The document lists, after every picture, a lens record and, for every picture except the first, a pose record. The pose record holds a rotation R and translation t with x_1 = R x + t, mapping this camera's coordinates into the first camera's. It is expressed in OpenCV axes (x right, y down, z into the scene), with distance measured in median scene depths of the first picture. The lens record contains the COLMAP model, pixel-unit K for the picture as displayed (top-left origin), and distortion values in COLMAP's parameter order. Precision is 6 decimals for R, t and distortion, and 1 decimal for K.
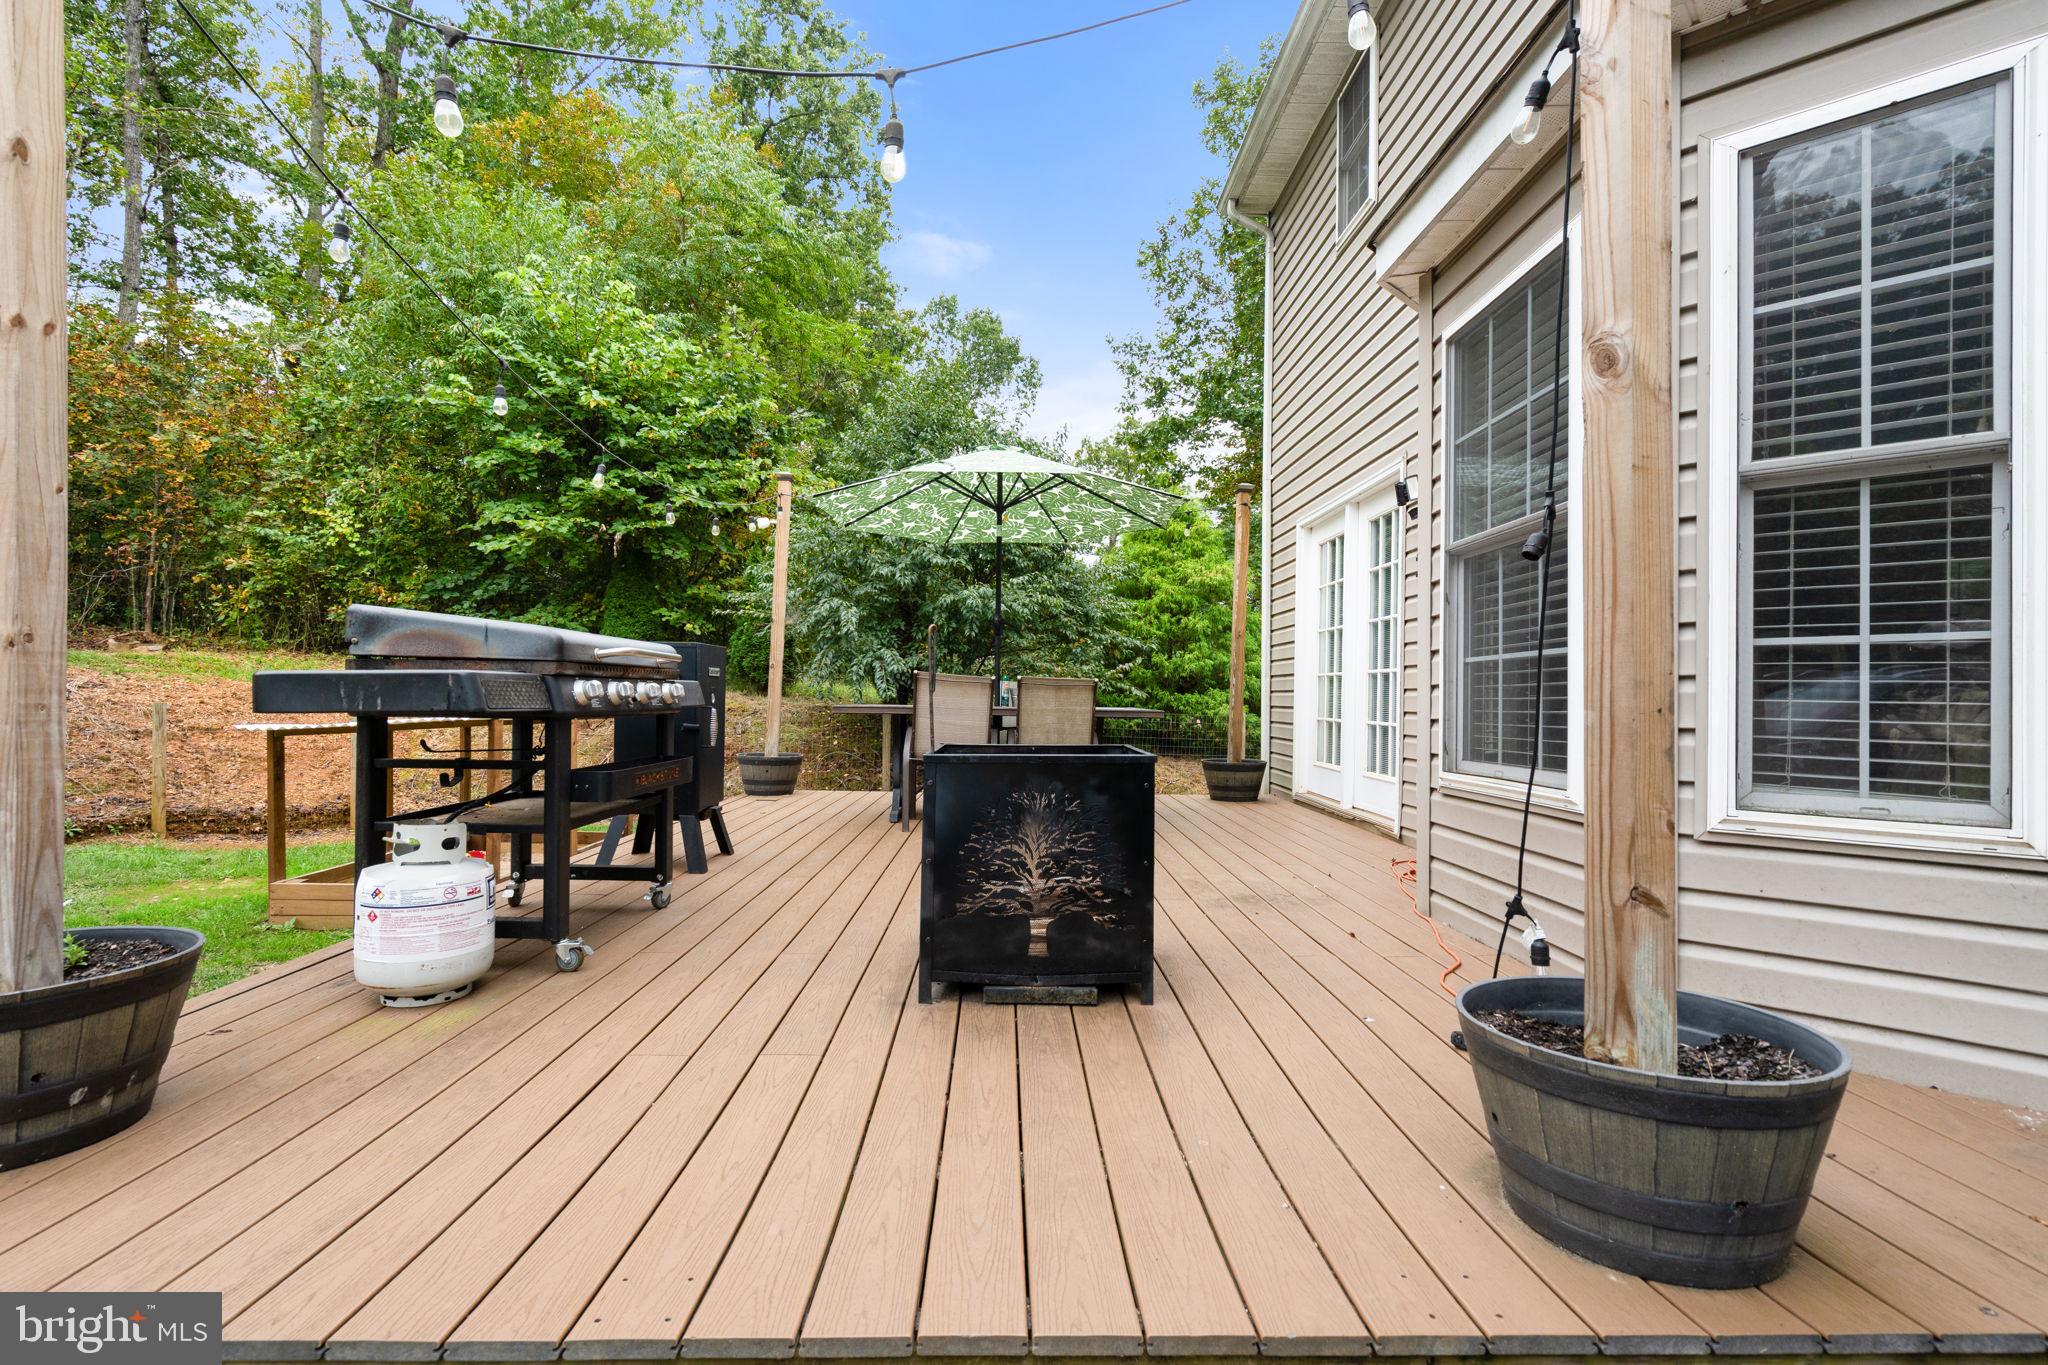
lens RADIAL K [[931.8, 0, 1024.6], [0, 931.8, 671.7], [0, 0, 1]] dist [0.003896, 0.000720]
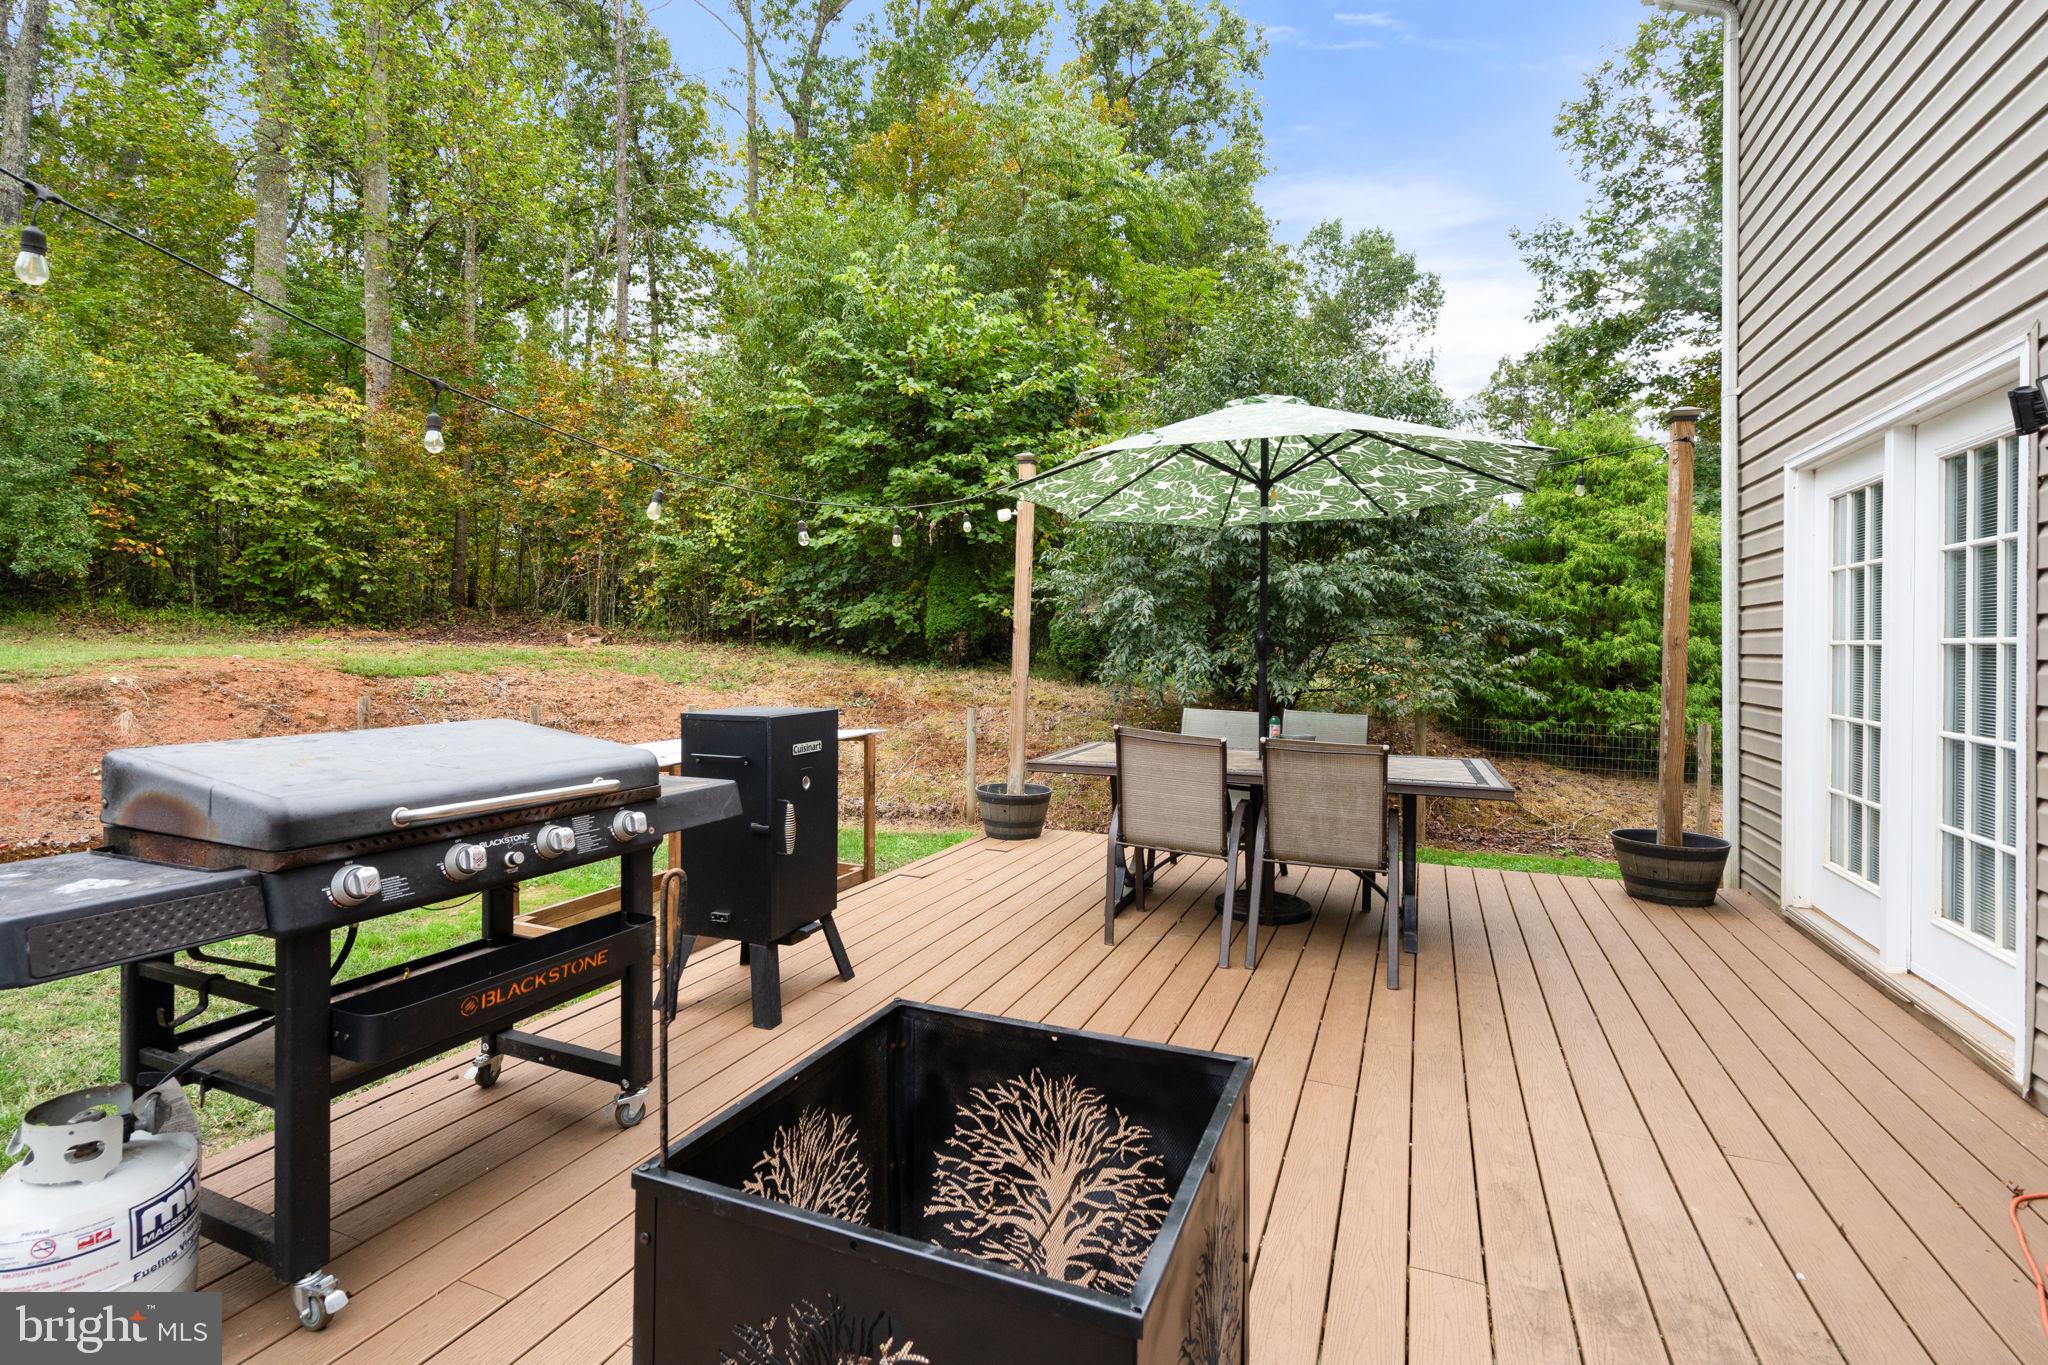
lens RADIAL K [[933.1, 0, 1023.5], [0, 933.1, 629.6], [0, 0, 1]] dist [0.001427, 0.000870]
pose [[0.912130, -0.010989, -0.409754, 0.047267], [0.013405, 0.999906, 0.003024, -0.032330], [0.409682, -0.008251, 0.912191, 0.128856]]
